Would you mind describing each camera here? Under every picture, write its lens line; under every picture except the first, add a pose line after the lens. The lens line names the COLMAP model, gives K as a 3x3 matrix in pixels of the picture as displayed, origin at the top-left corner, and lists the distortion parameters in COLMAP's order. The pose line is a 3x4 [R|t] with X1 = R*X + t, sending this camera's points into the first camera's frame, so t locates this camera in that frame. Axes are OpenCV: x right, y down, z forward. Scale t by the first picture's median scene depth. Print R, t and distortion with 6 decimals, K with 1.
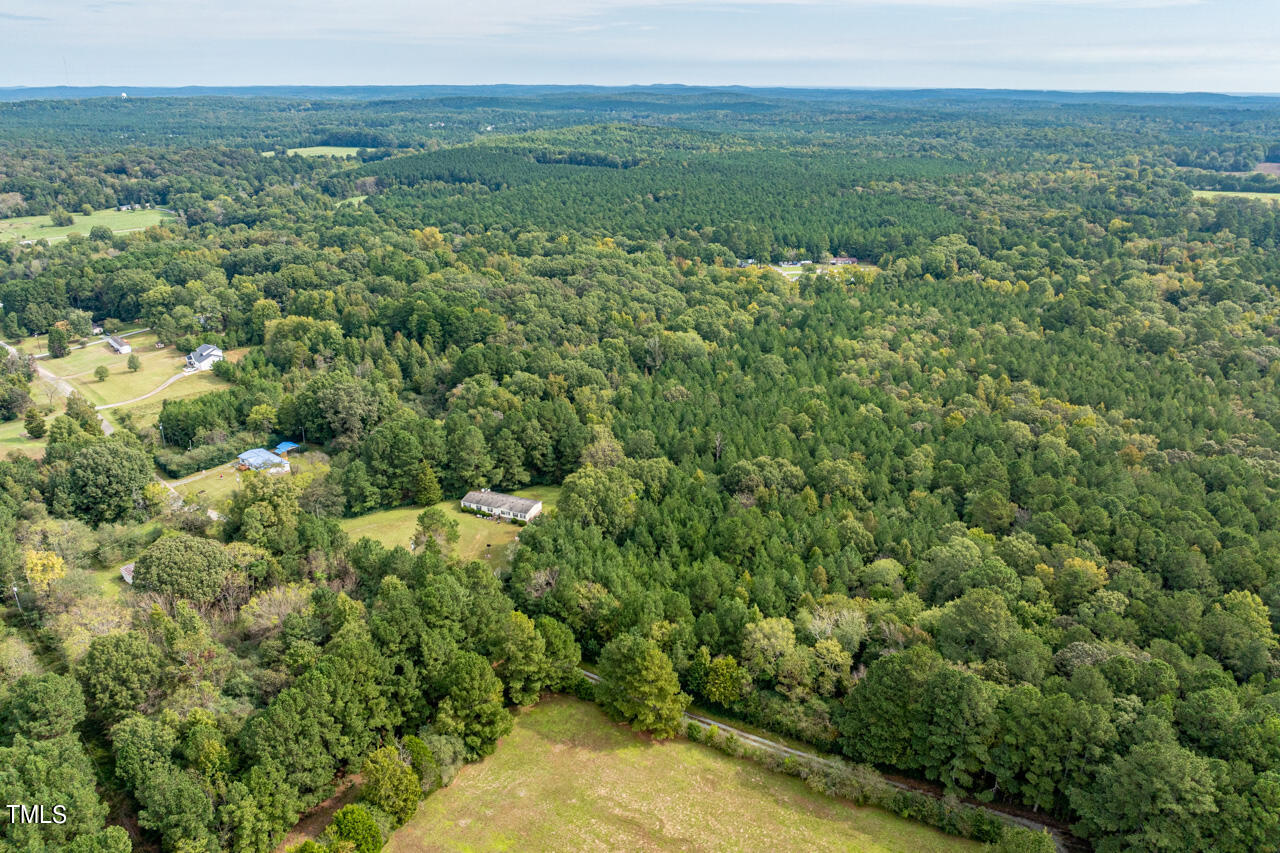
lens RADIAL K [[900.2, 0, 641.5], [0, 900.2, 426.4], [0, 0, 1]] dist [-0.038471, 0.005251]
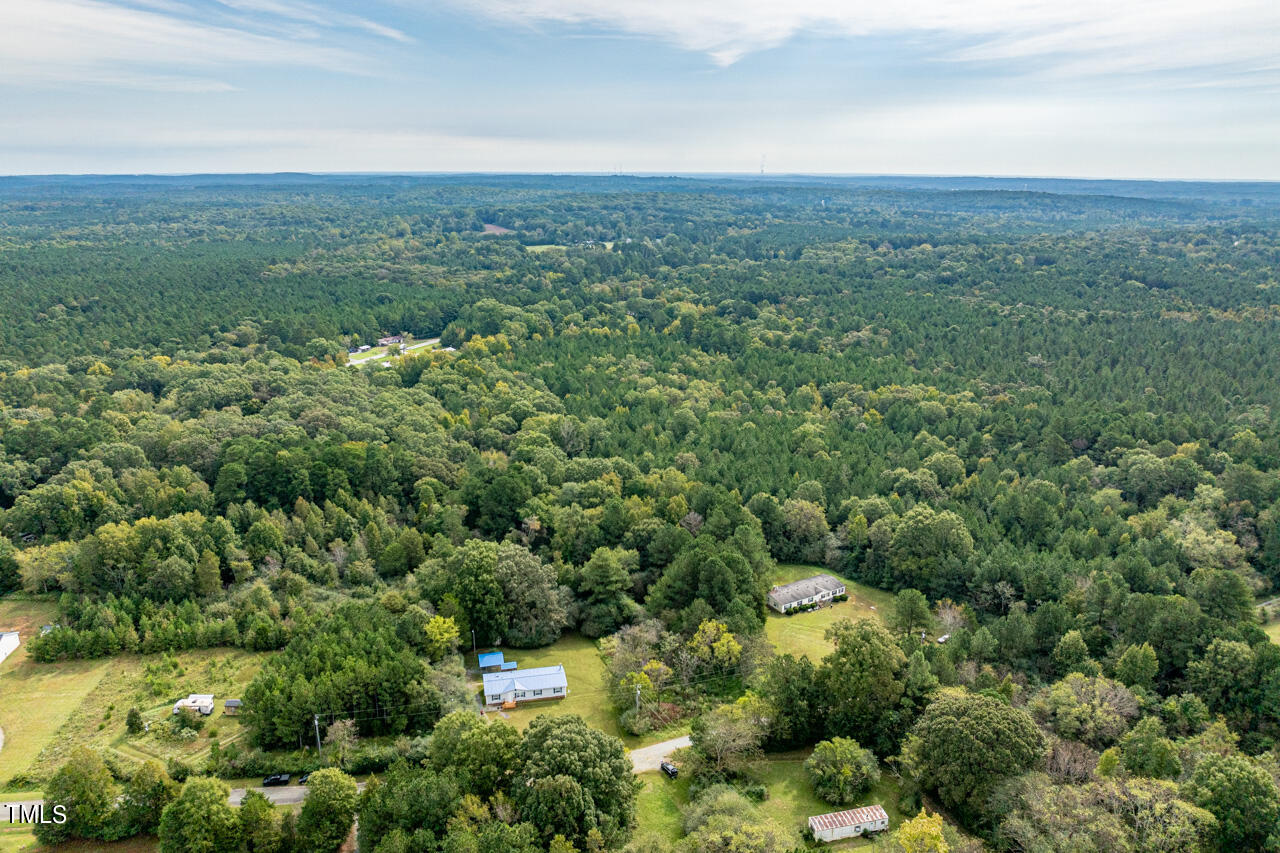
lens RADIAL K [[900.2, 0, 639.8], [0, 900.2, 423.4], [0, 0, 1]] dist [-0.038471, 0.005251]
pose [[0.601935, -0.219689, 0.767731, -0.628112], [0.286522, 0.956812, 0.049150, -0.117375], [-0.745372, 0.190386, 0.638885, 0.338163]]
